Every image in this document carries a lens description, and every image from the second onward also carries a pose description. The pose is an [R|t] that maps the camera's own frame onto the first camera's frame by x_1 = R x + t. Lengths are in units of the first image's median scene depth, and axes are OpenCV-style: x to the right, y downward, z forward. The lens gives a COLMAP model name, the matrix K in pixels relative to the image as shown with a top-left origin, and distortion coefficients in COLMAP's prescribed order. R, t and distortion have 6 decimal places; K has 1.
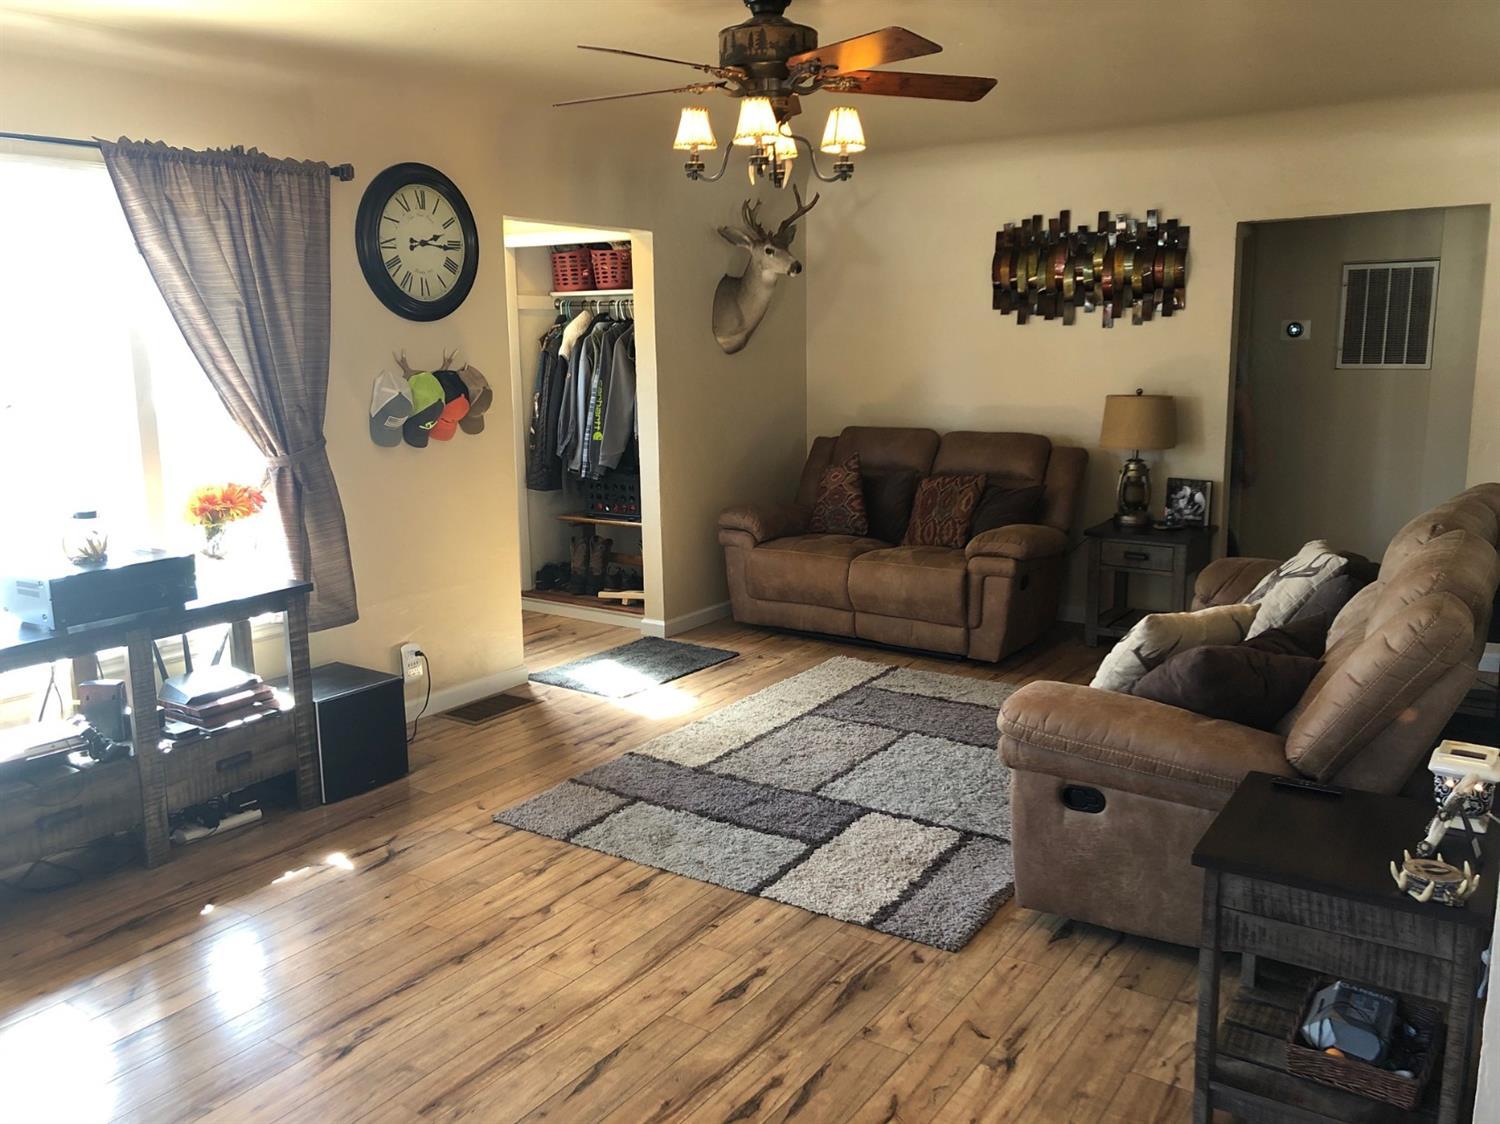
lens RADIAL K [[1198.0, 0, 743.2], [0, 1198.0, 551.8], [0, 0, 1]] dist [0.054743, -0.140203]
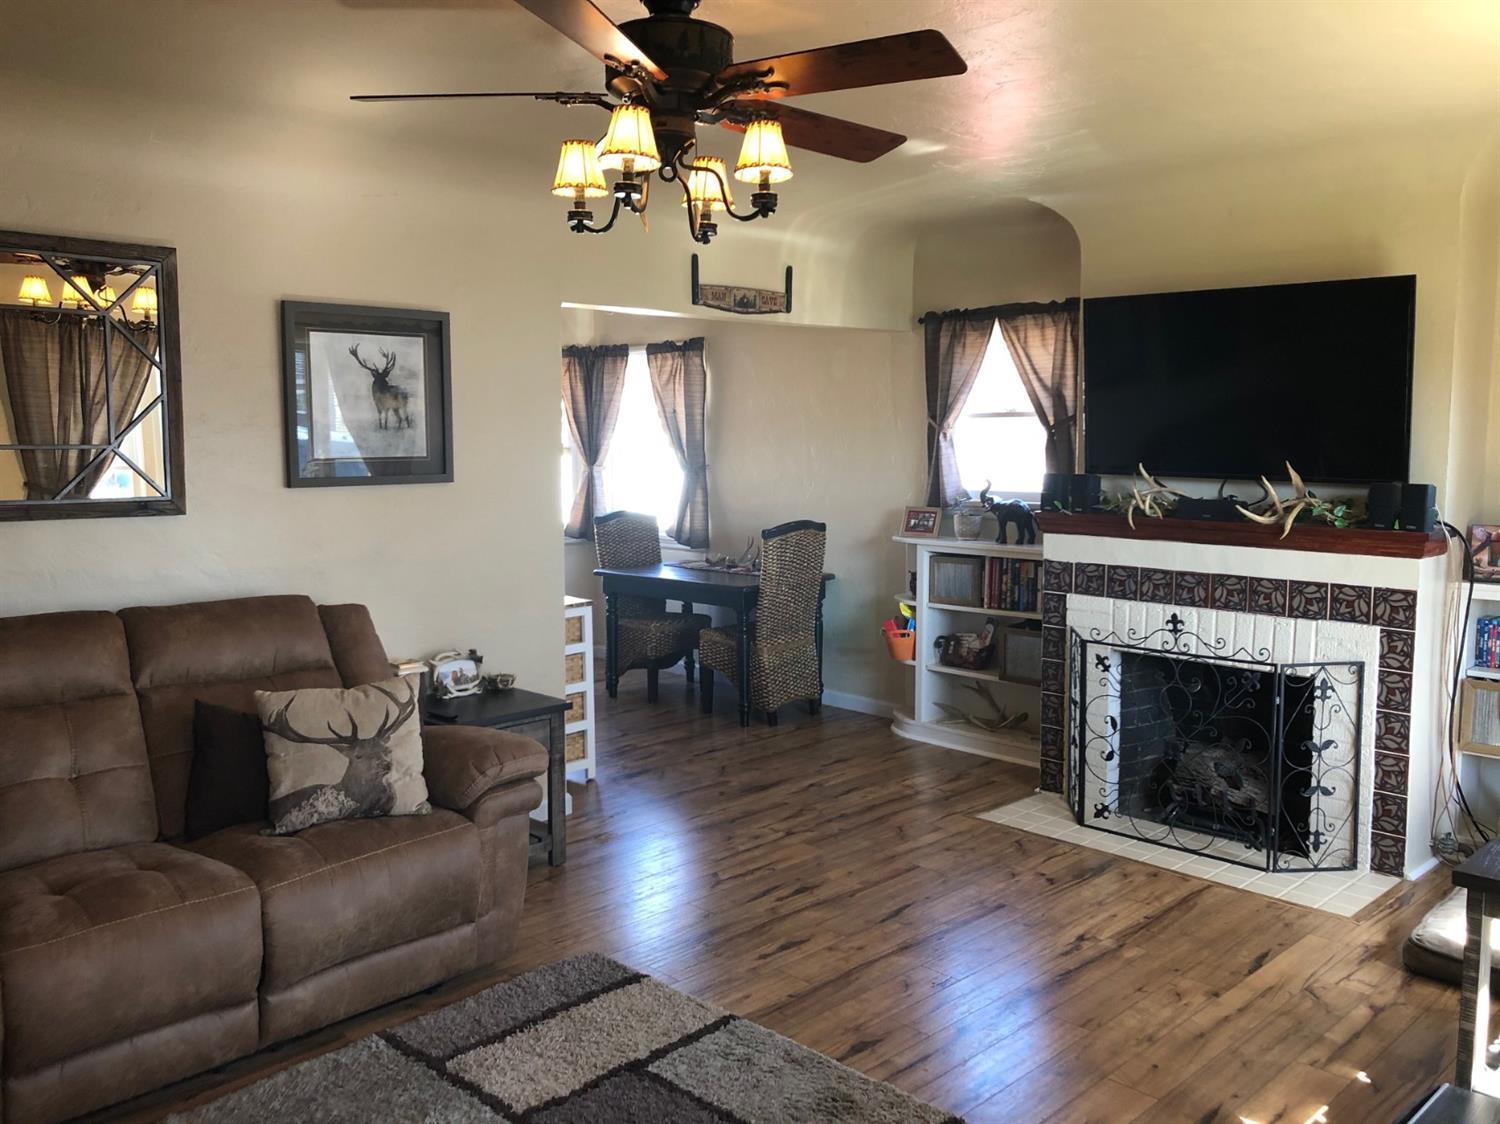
lens RADIAL K [[1198.0, 0, 743.2], [0, 1198.0, 551.8], [0, 0, 1]] dist [0.054743, -0.140203]
pose [[-0.979365, -0.008506, 0.201919, -0.201222], [0.046627, 0.962649, 0.266708, -0.351631], [-0.196645, 0.270620, -0.942388, 2.003047]]
